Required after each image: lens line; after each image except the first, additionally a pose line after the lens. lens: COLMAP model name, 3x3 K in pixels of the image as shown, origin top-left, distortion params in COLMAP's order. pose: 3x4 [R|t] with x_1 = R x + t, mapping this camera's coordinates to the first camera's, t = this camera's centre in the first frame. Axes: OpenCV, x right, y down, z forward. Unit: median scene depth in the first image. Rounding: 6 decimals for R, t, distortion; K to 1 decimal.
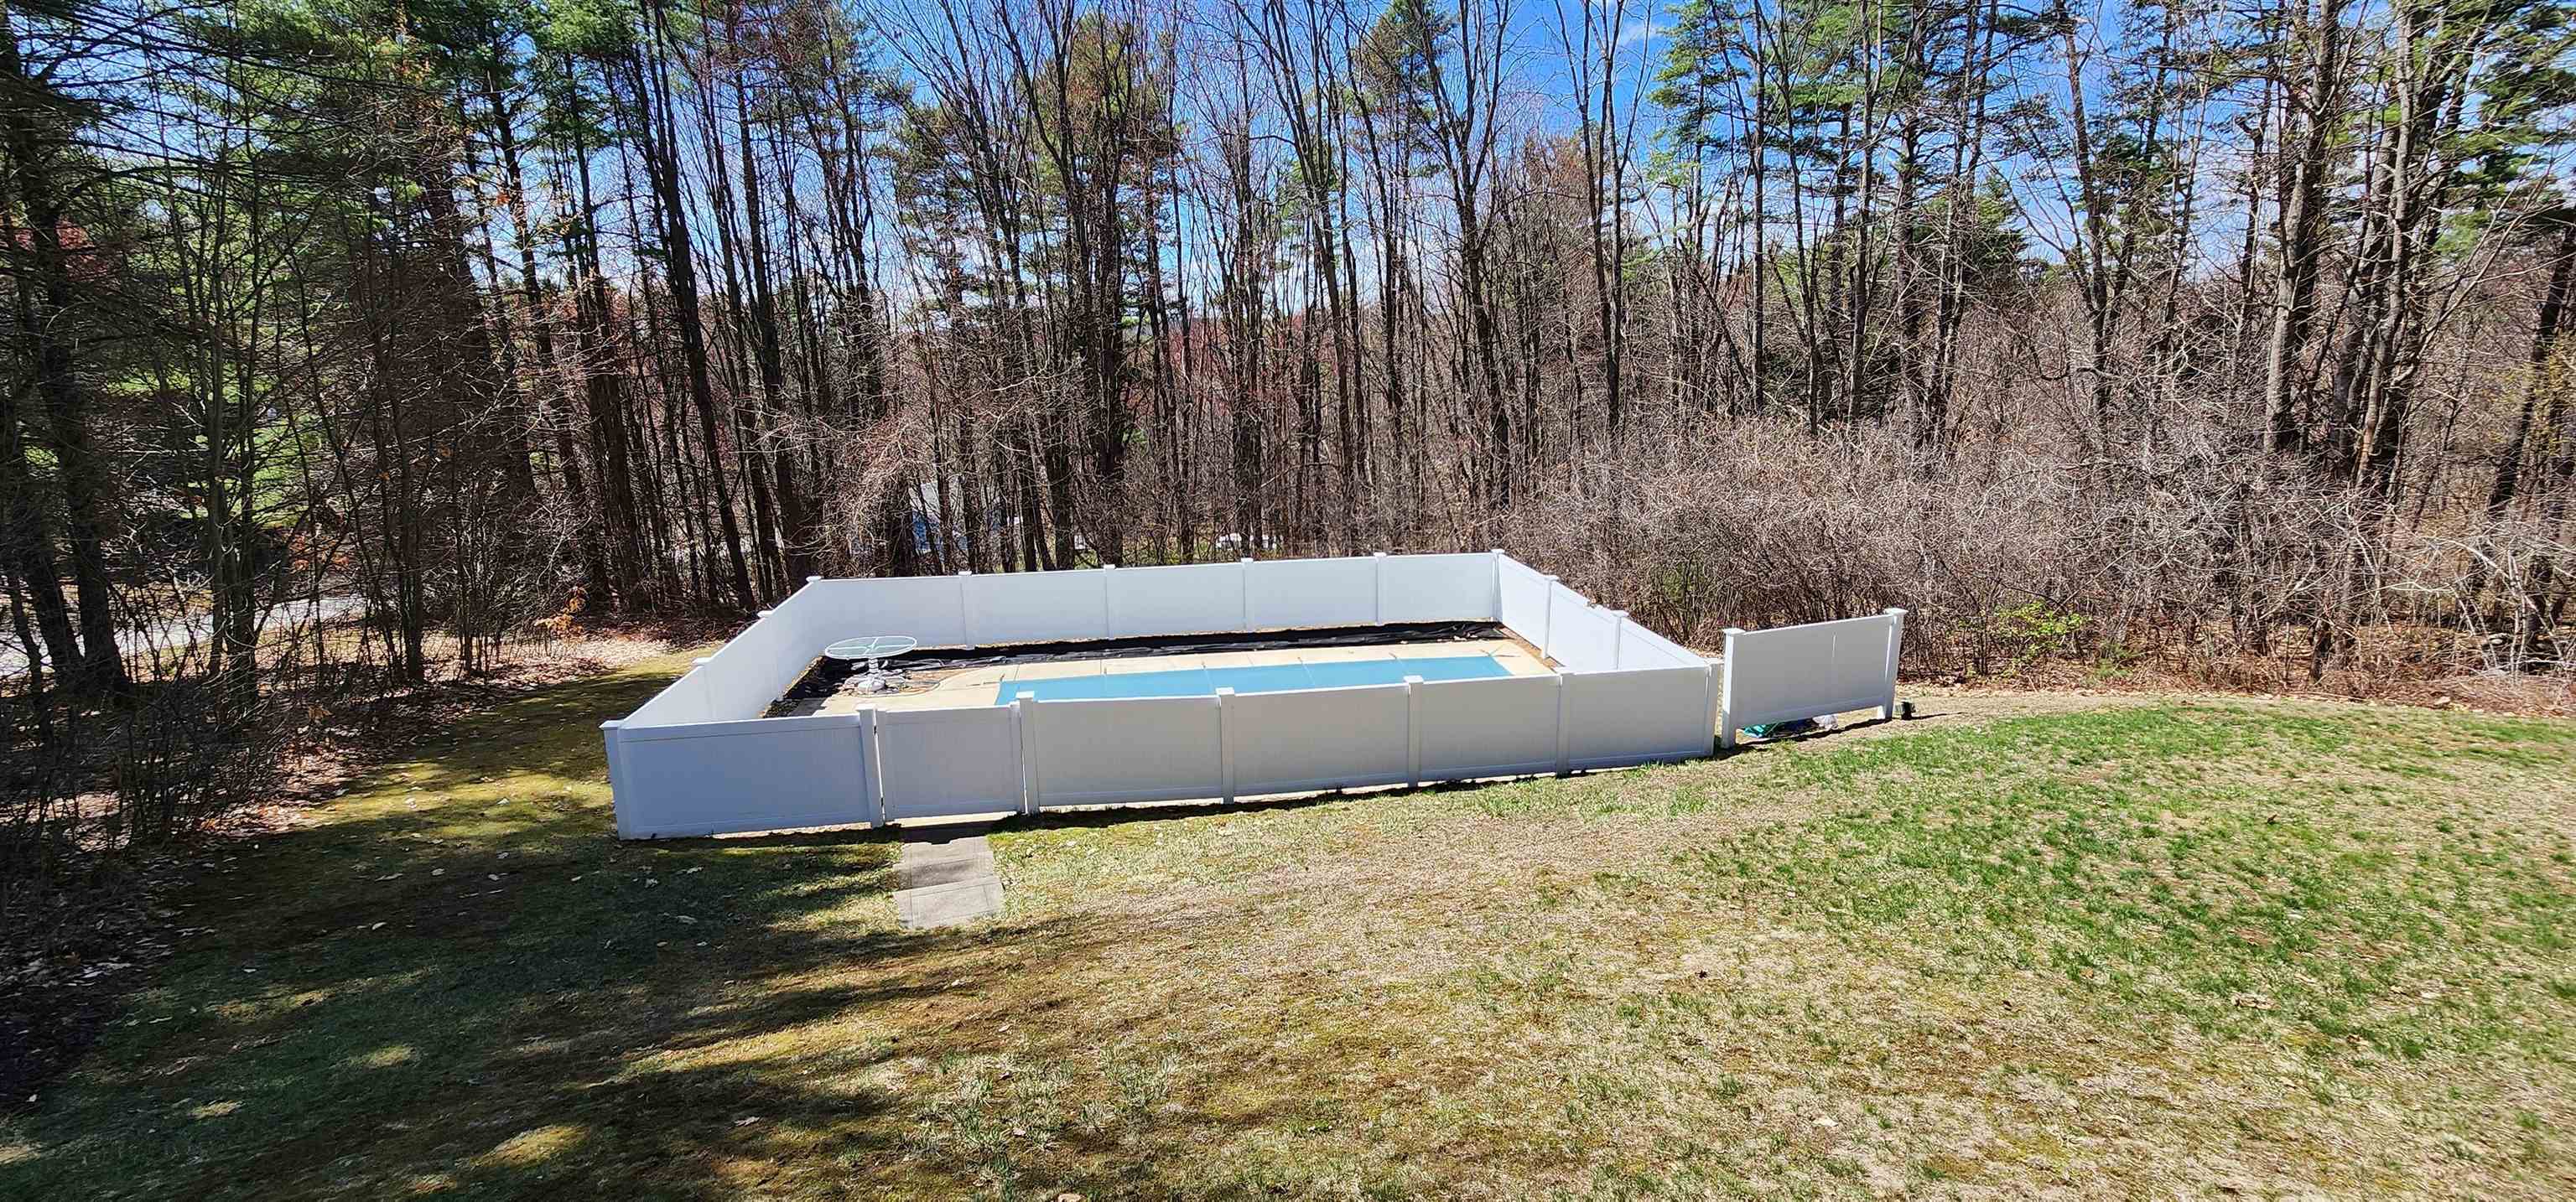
lens RADIAL K [[1058.2, 0, 1290.8], [0, 1058.2, 598.5], [0, 0, 1]] dist [0.001640, 0.000497]
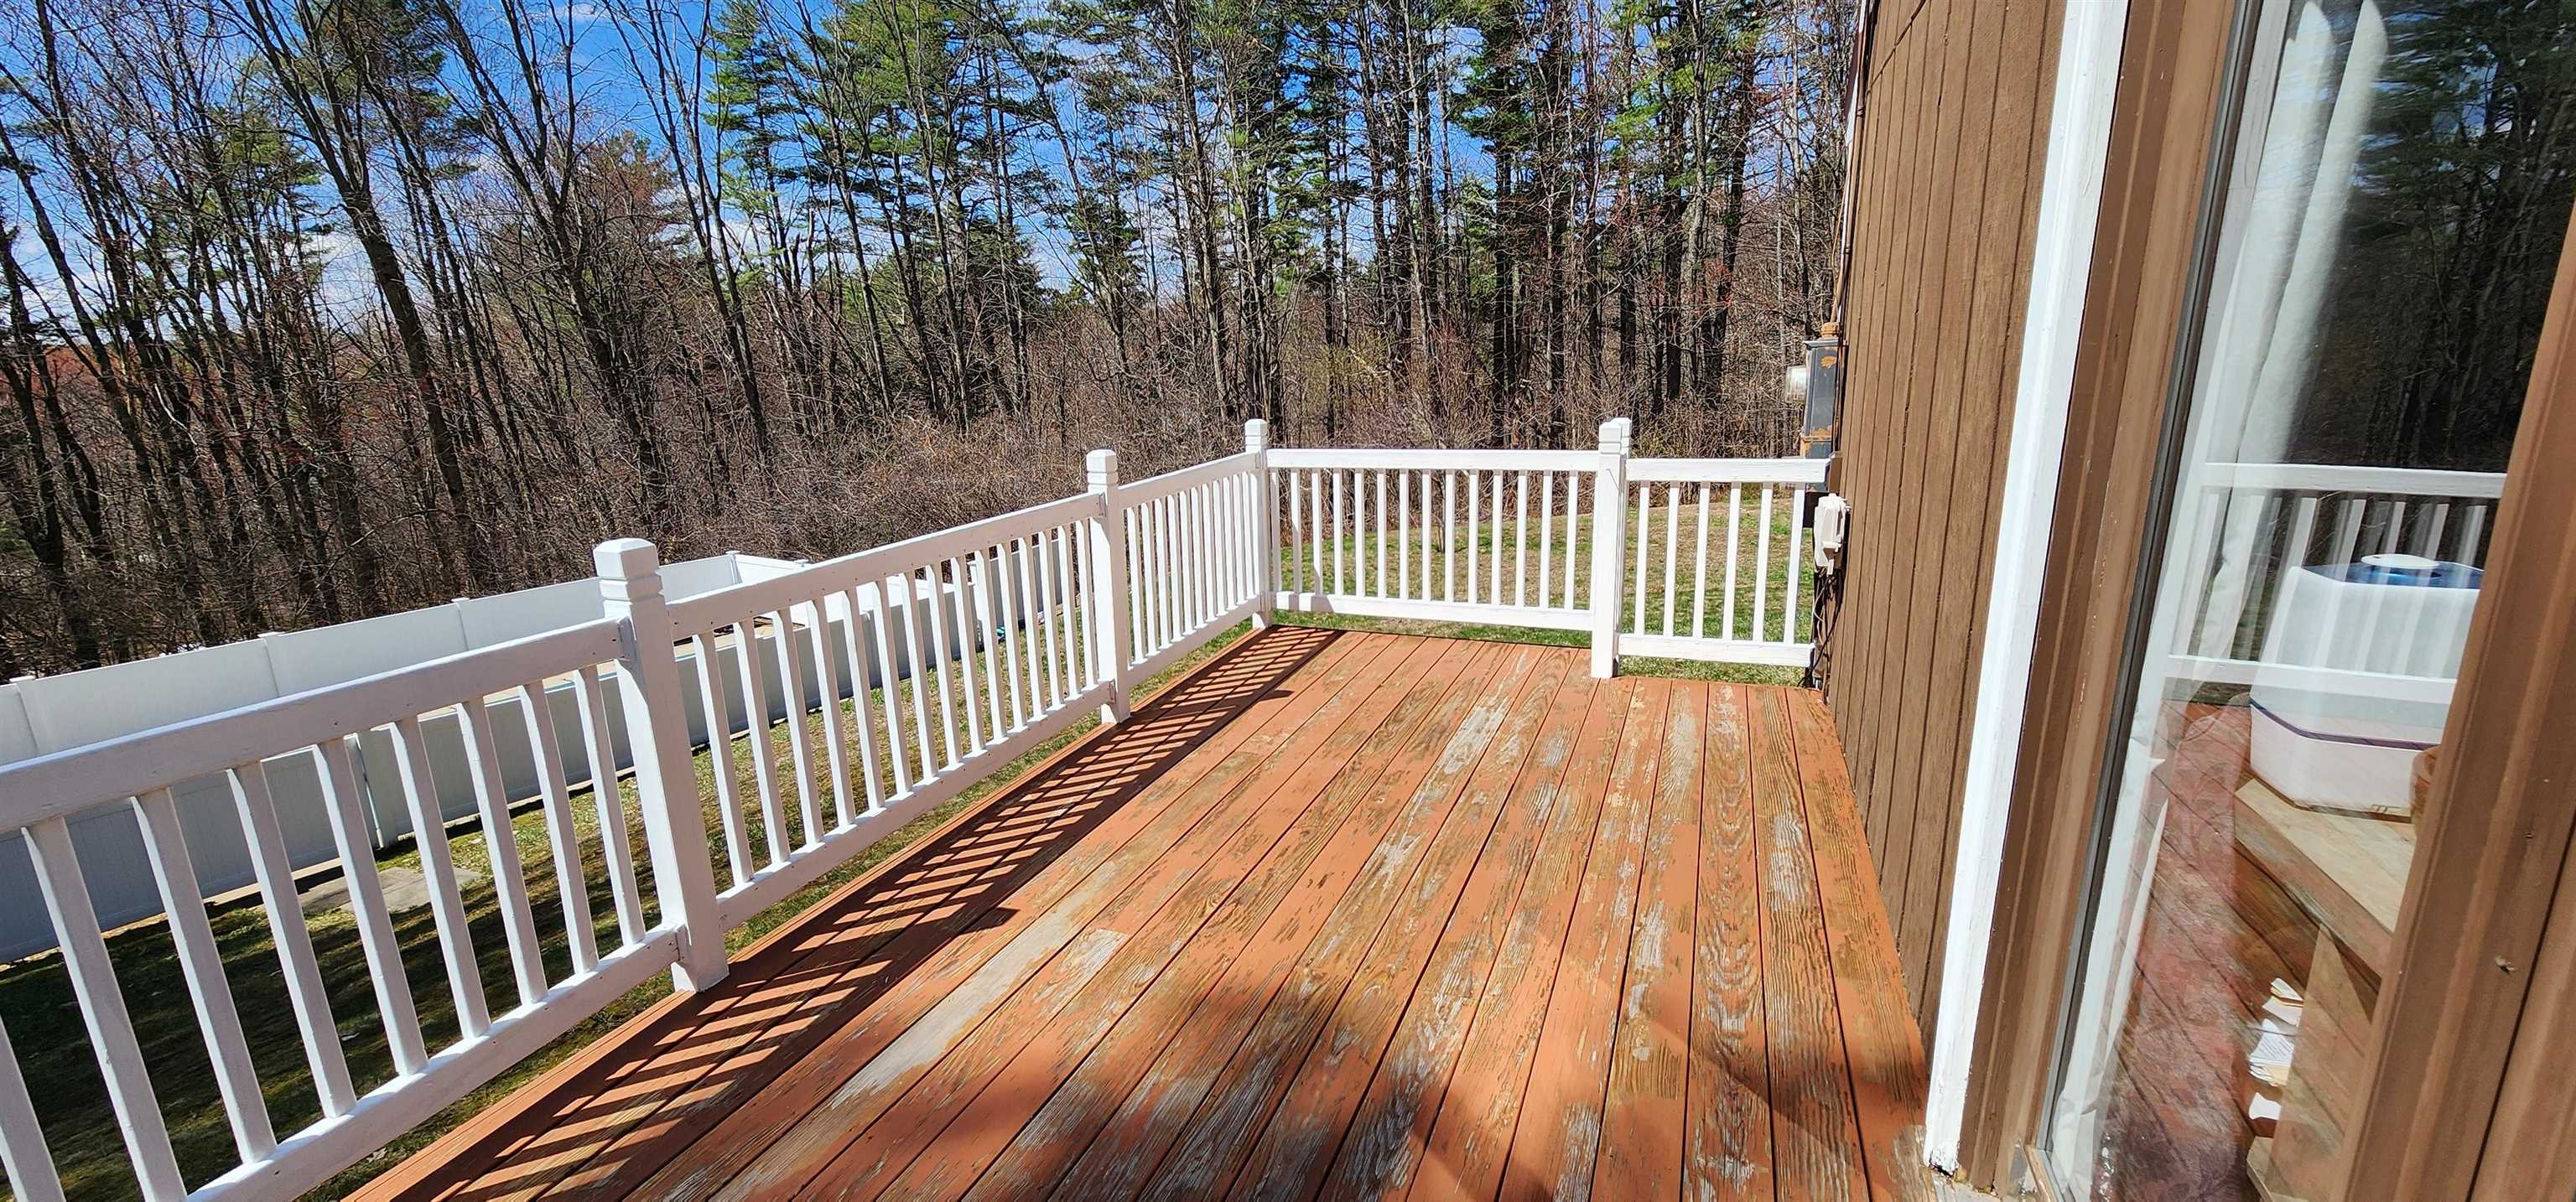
lens RADIAL K [[1058.2, 0, 1290.8], [0, 1058.2, 598.5], [0, 0, 1]] dist [0.001640, 0.000497]
pose [[0.689425, -0.182153, 0.701080, -0.174632], [0.194465, 0.978878, 0.063098, 0.042726], [-0.697765, 0.092834, 0.710286, -0.175111]]
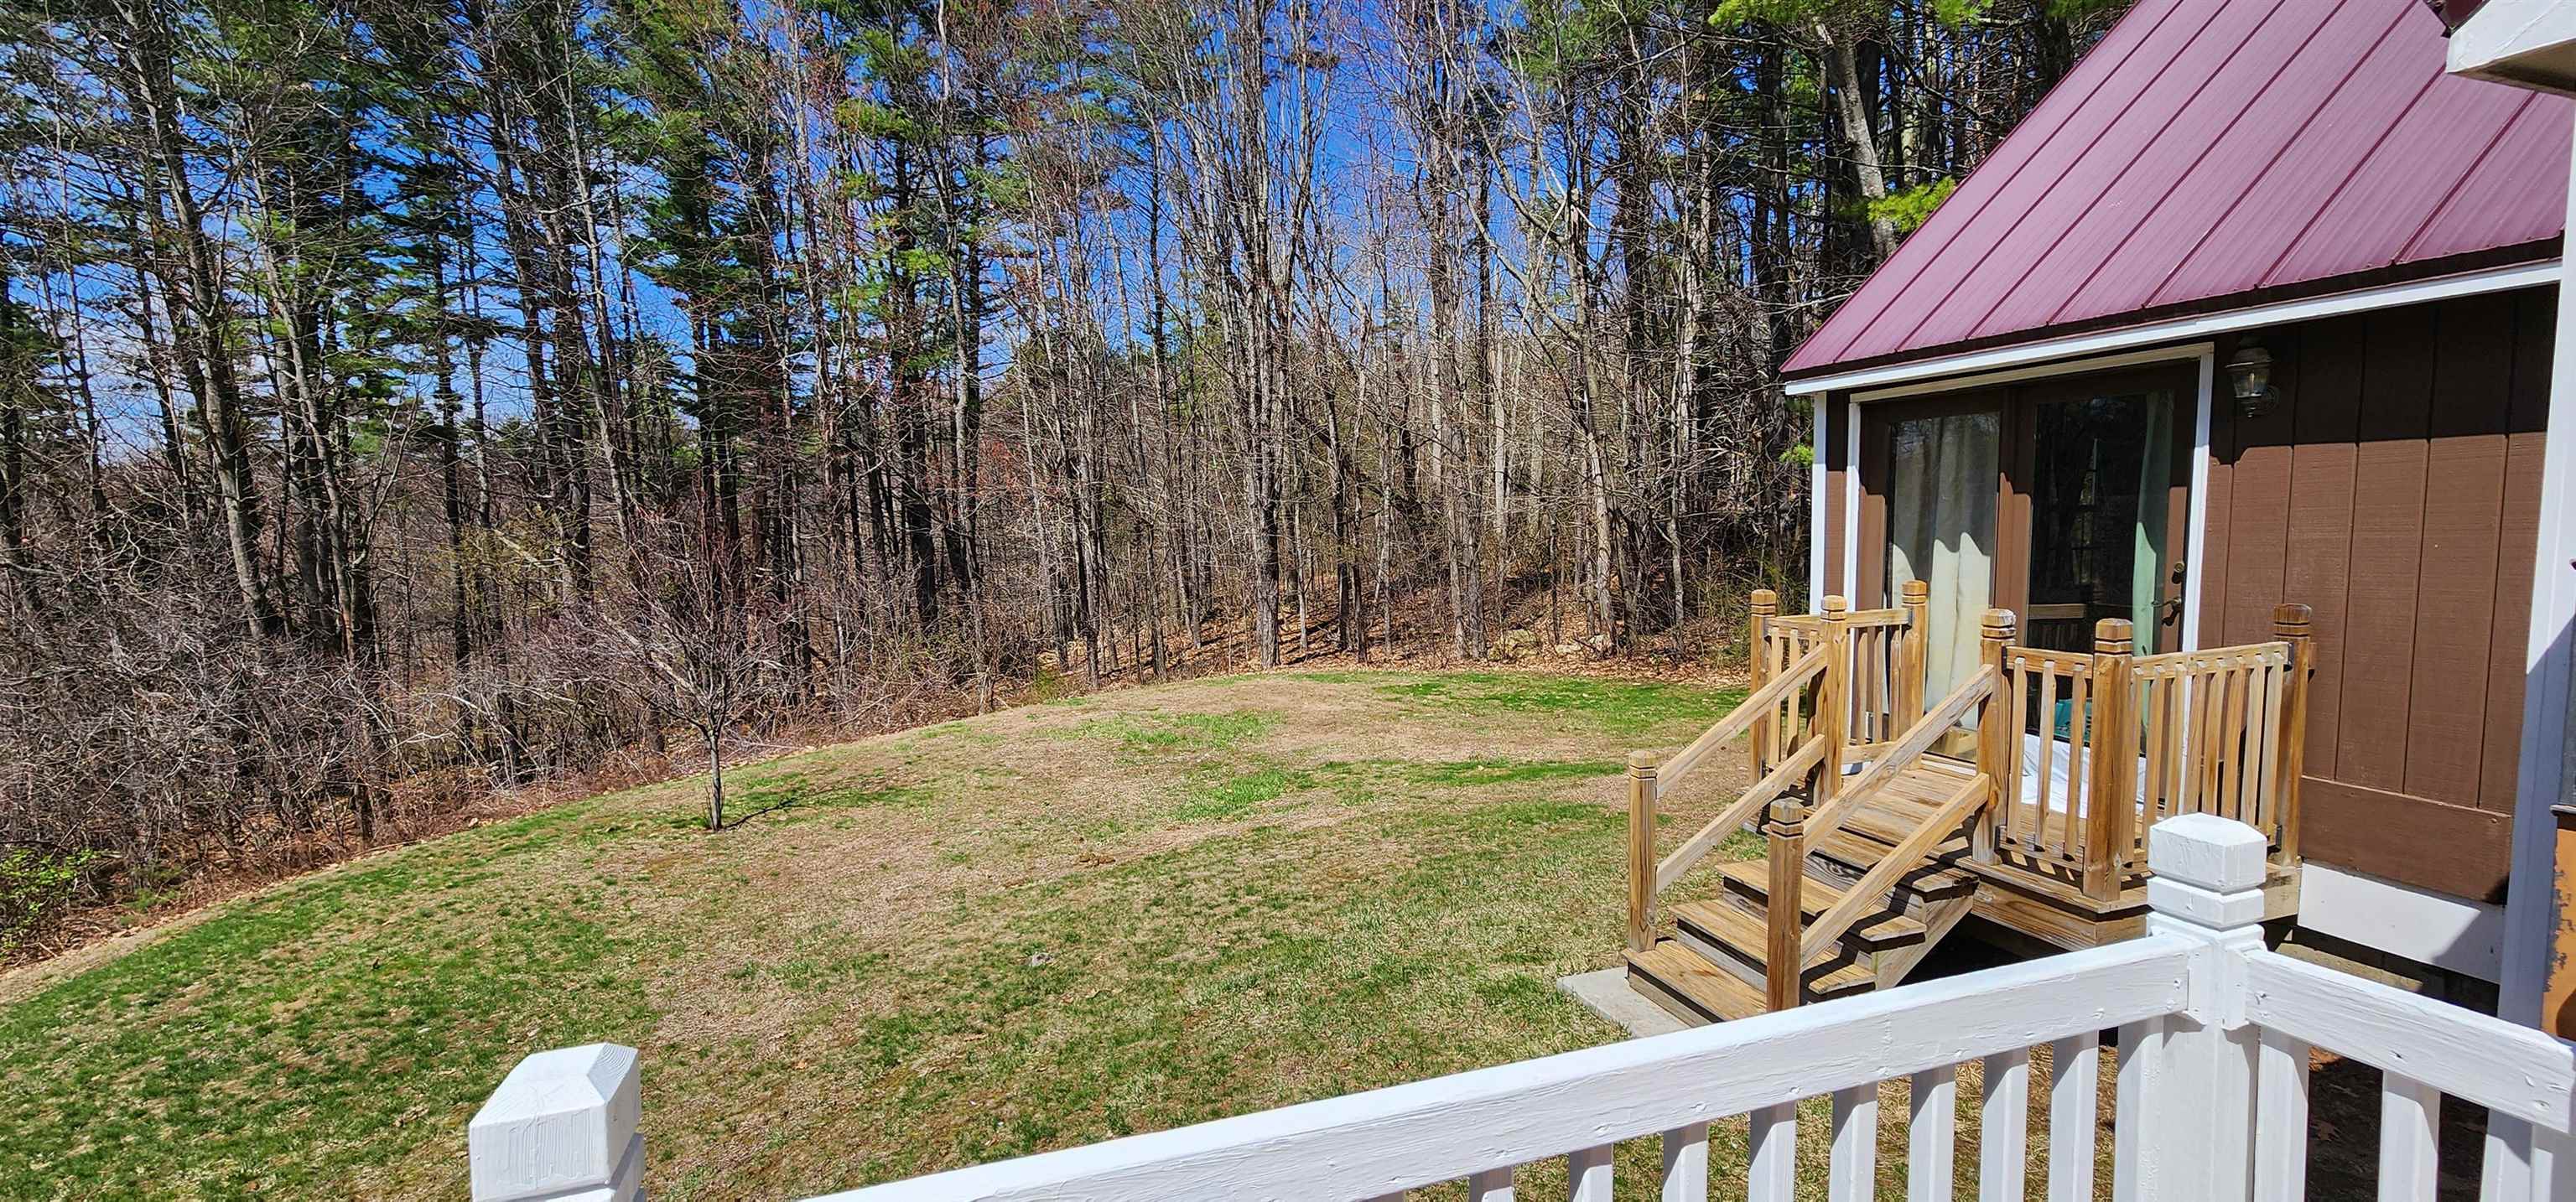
lens RADIAL K [[1058.2, 0, 1290.8], [0, 1058.2, 598.5], [0, 0, 1]] dist [0.001640, 0.000497]
pose [[0.049872, -0.072883, 0.996093, -0.024354], [0.242740, 0.968314, 0.058698, 0.003378], [-0.968809, 0.238864, 0.065983, -0.019667]]
